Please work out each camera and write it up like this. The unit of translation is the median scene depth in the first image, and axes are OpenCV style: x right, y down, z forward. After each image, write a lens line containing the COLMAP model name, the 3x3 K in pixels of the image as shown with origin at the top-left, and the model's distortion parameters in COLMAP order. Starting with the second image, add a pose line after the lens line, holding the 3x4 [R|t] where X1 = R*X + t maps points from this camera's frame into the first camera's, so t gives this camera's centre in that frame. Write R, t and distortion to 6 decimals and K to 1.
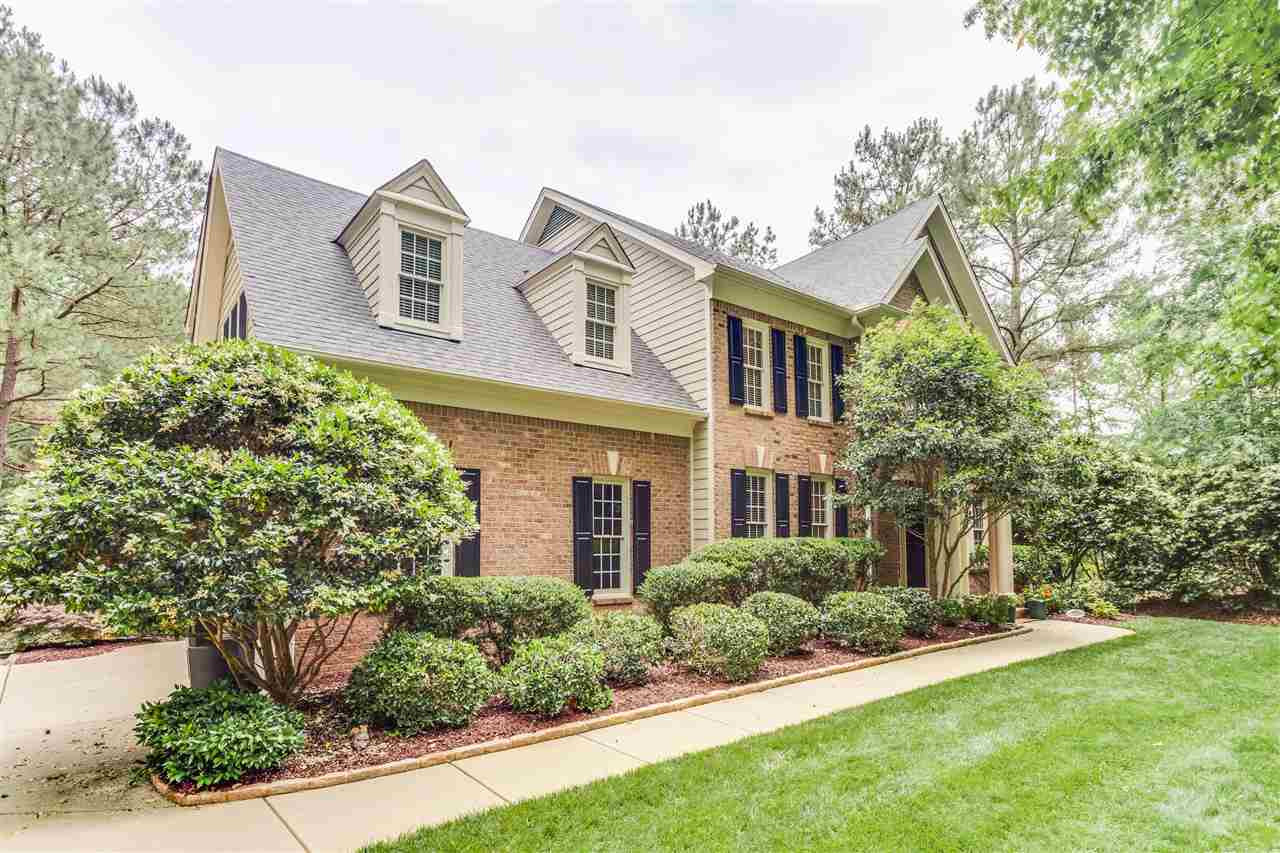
lens RADIAL K [[640.9, 0, 631.1], [0, 640.9, 425.3], [0, 0, 1]] dist [0.001398, -0.000221]
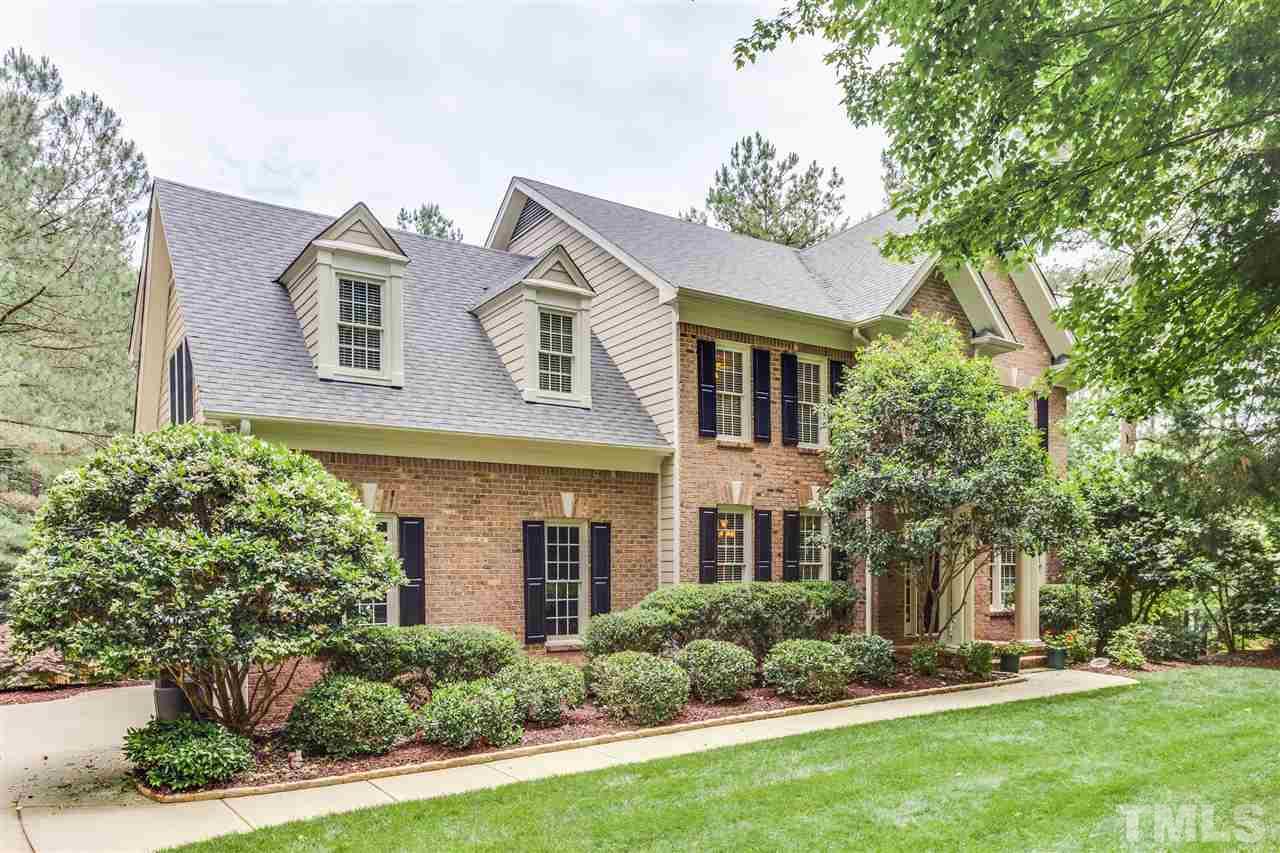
lens RADIAL K [[879.4, 0, 641.4], [0, 879.4, 449.3], [0, 0, 1]] dist [0.022092, -0.027447]
pose [[0.997120, -0.012257, -0.074839, 0.232947], [0.016148, 0.998537, 0.051609, -0.115582], [0.074096, -0.052669, 0.995859, -0.379523]]
